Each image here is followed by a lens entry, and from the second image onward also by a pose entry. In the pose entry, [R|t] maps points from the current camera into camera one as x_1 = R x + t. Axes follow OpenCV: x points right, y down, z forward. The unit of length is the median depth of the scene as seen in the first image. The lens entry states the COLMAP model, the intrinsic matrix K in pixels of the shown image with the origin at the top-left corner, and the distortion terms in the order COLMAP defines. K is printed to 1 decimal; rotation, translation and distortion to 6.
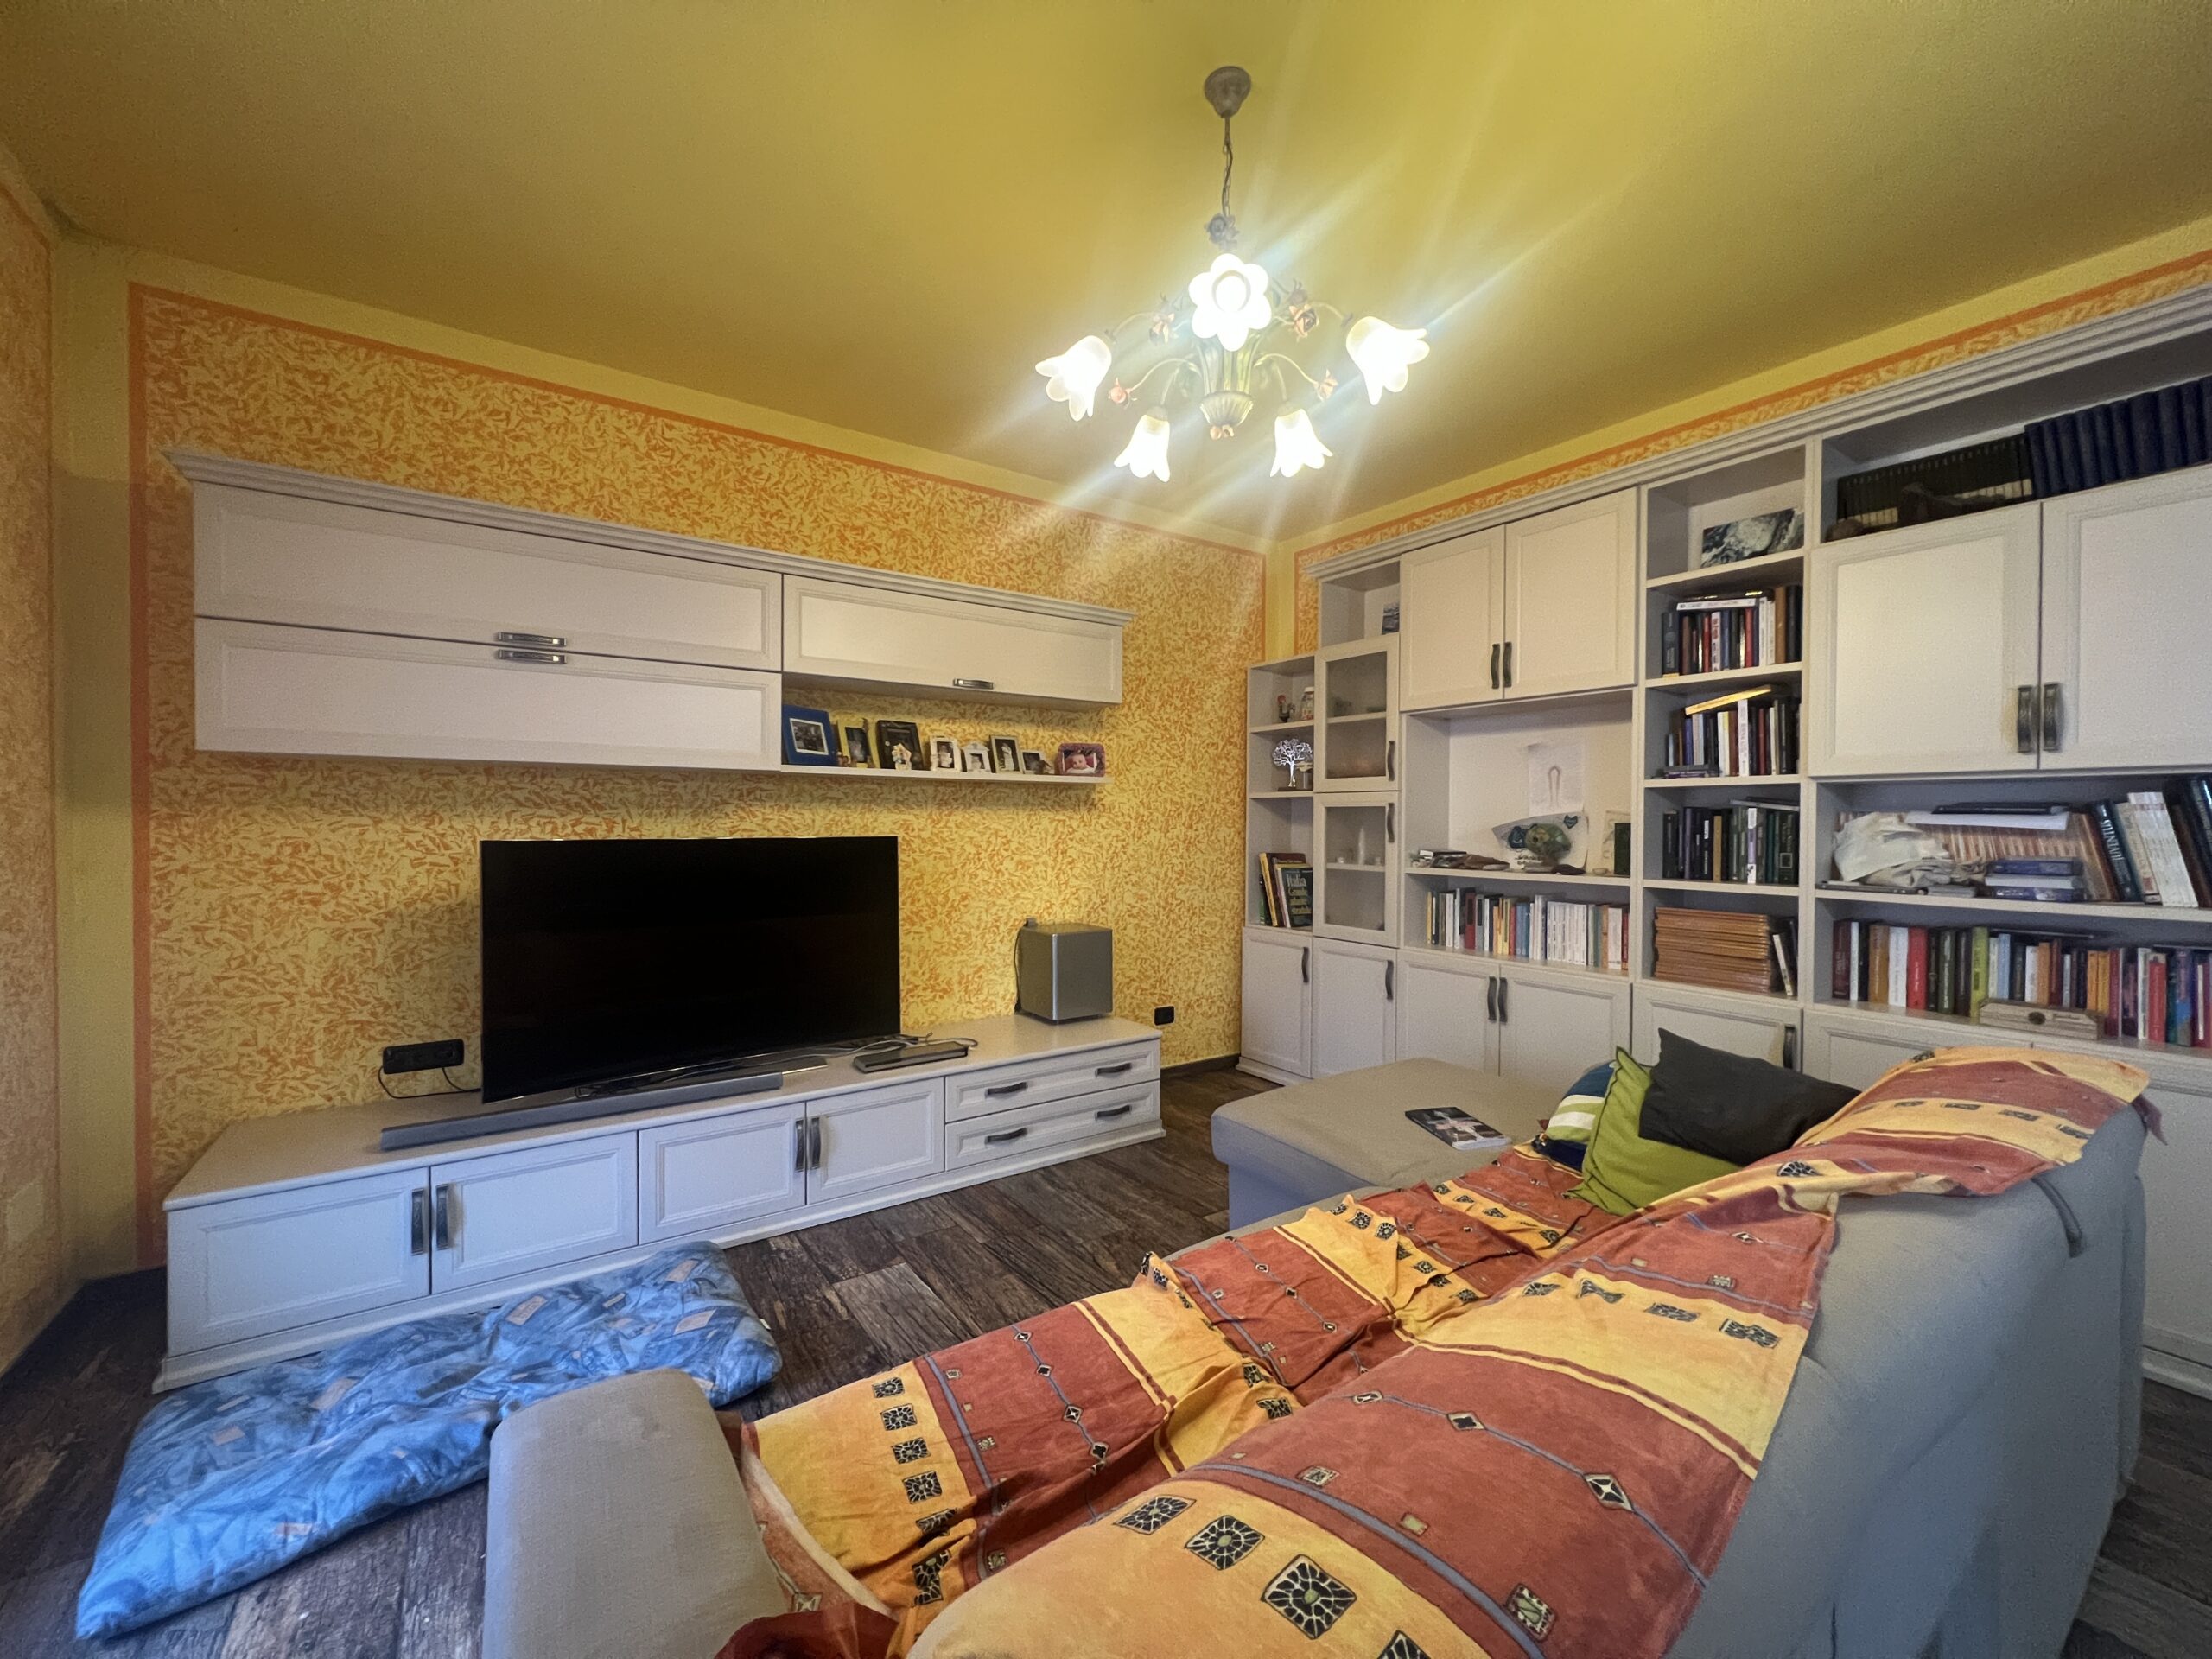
lens RADIAL K [[876.1, 0, 1106.0], [0, 876.1, 829.5], [0, 0, 1]] dist [-0.001732, -0.000220]
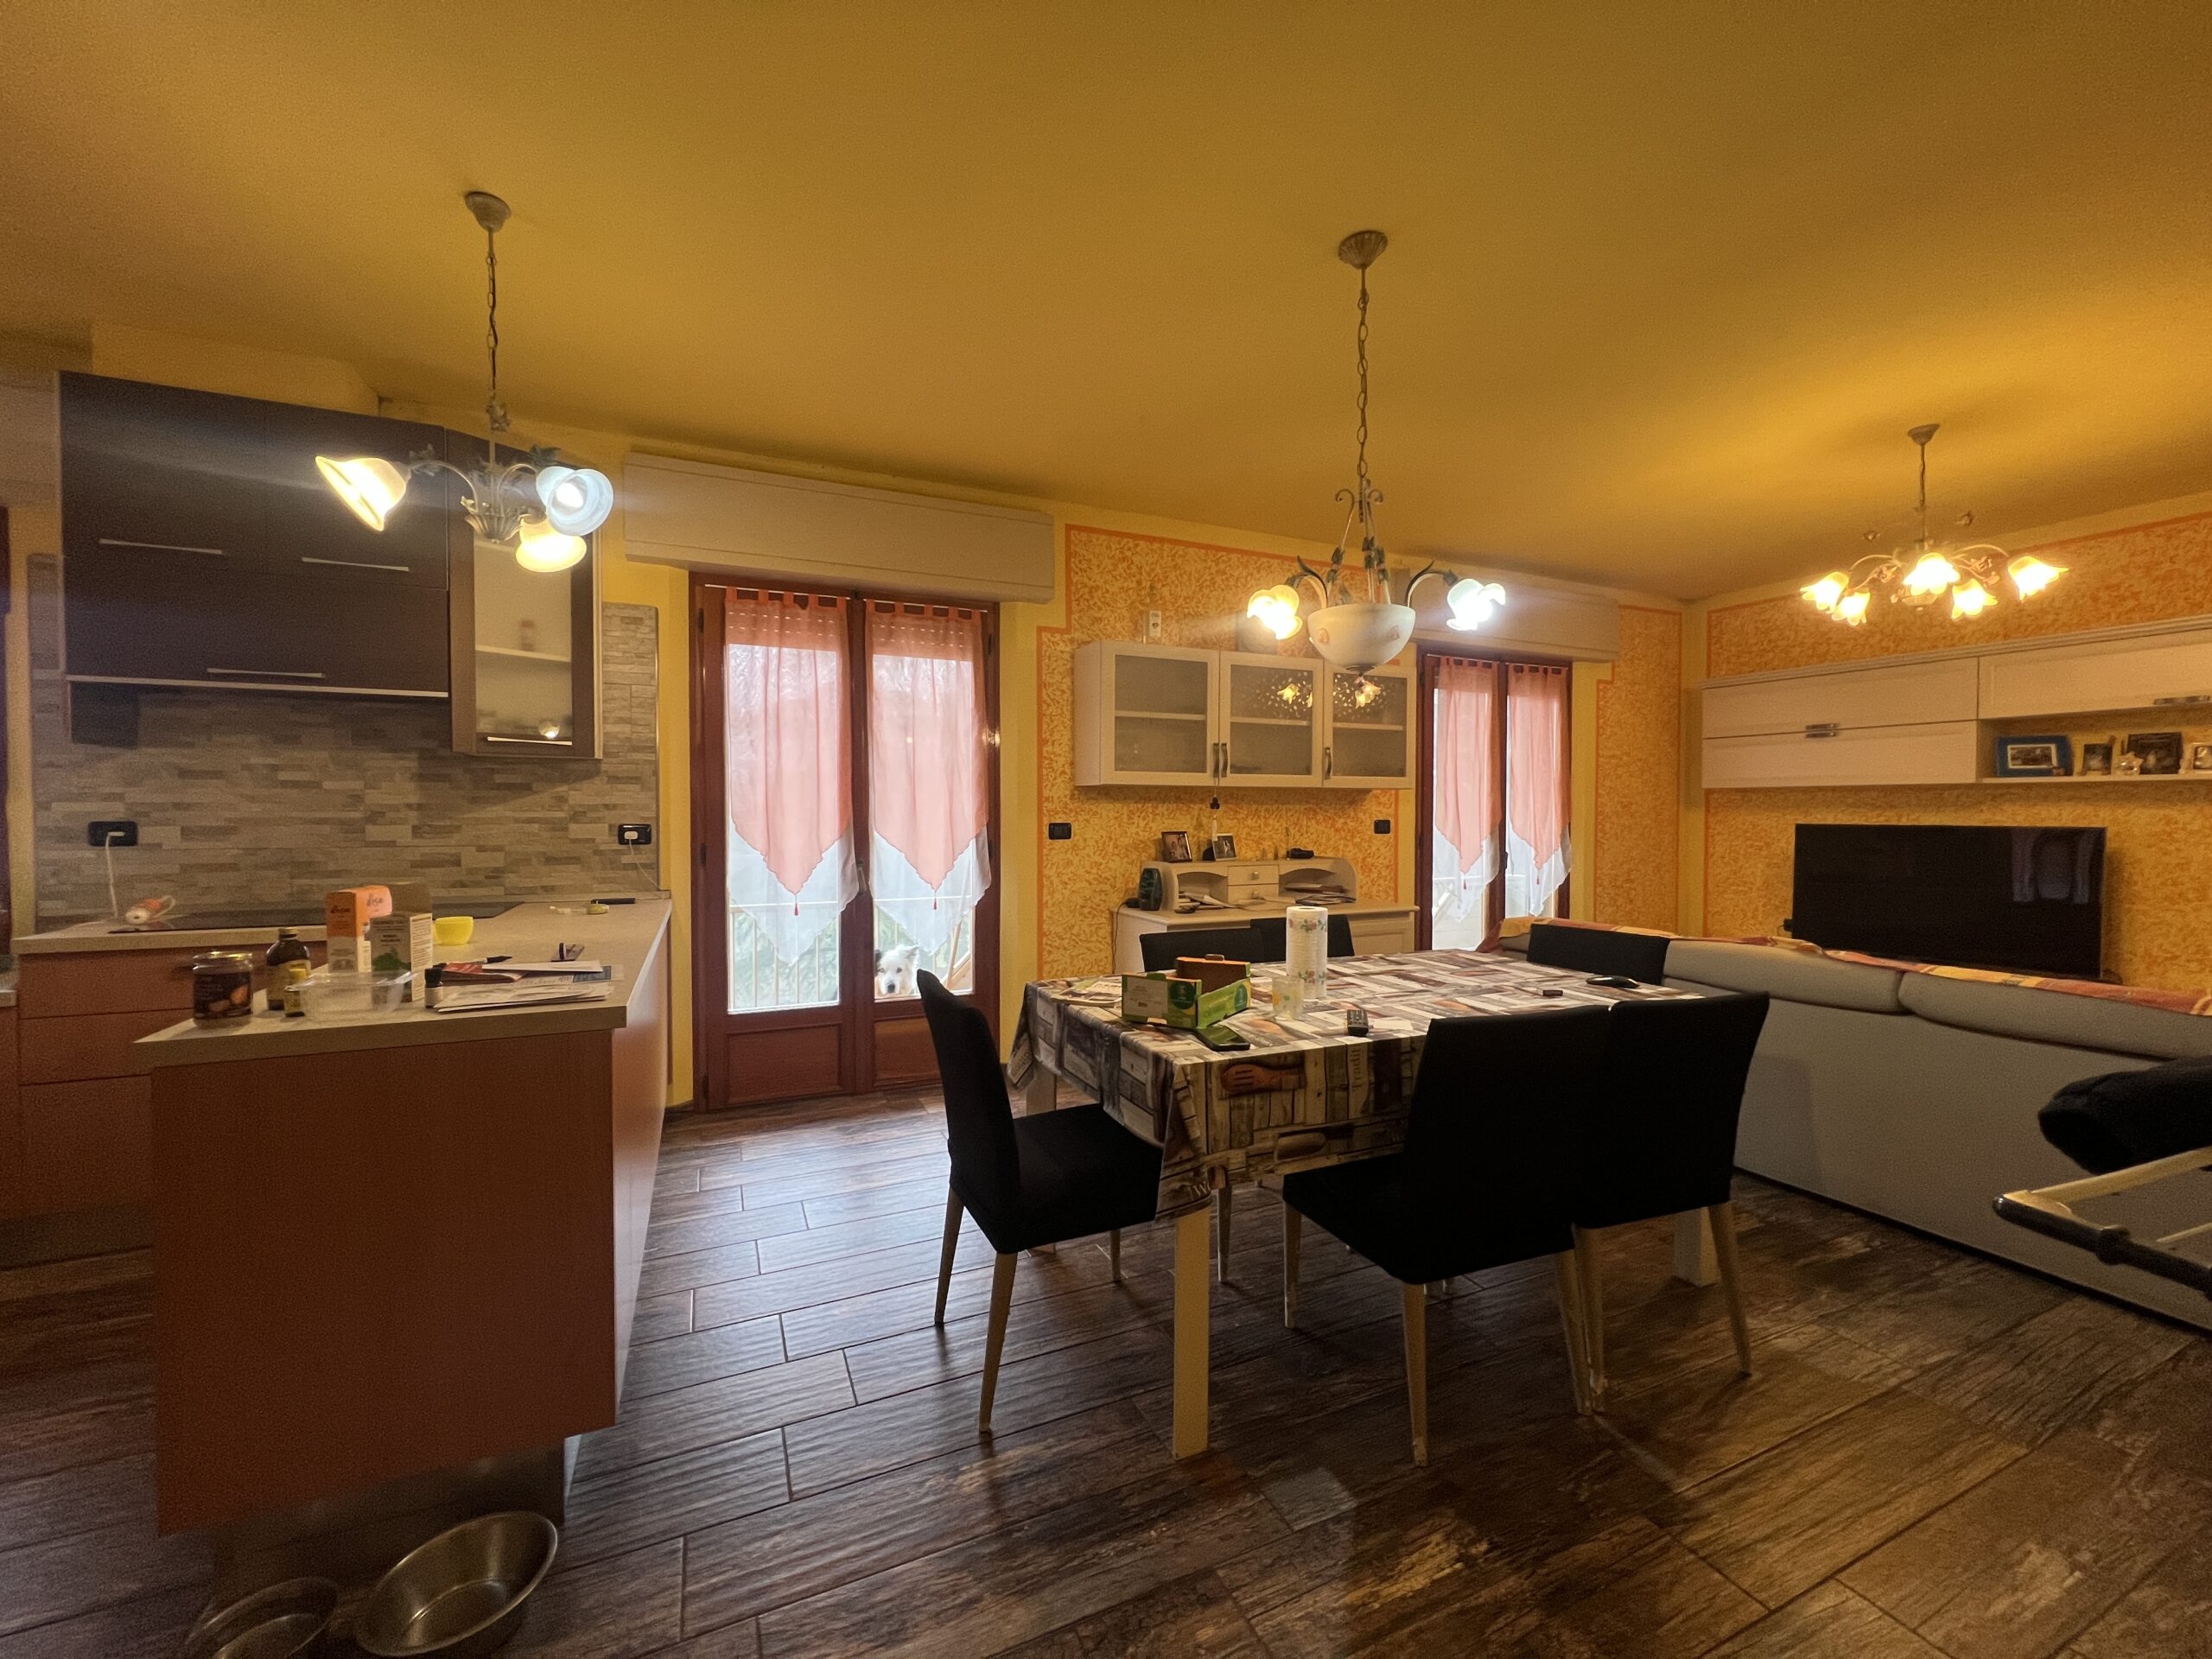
lens RADIAL K [[882.7, 0, 1103.5], [0, 882.7, 828.8], [0, 0, 1]] dist [-0.001055, 0.000092]
pose [[-0.175128, 0.017030, -0.984398, 1.251457], [-0.011126, 0.999752, 0.019275, 0.001424], [0.984483, 0.014328, -0.174895, -0.221734]]
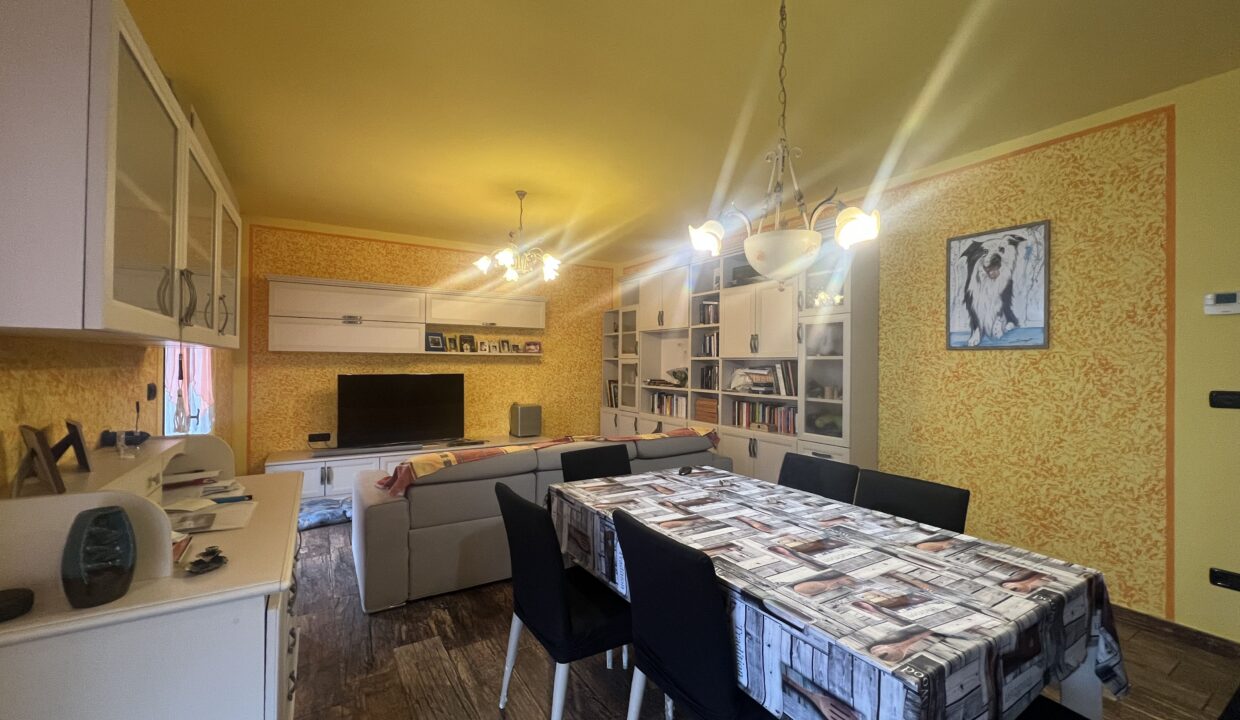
lens RADIAL K [[492.8, 0, 620.0], [0, 492.8, 360.0], [0, 0, 1]] dist [-0.000229, 0.000006]
pose [[0.998687, 0.003922, -0.051077, 0.383991], [-0.004772, 0.999852, -0.016533, -0.013582], [0.051005, 0.016755, 0.998558, -0.679919]]
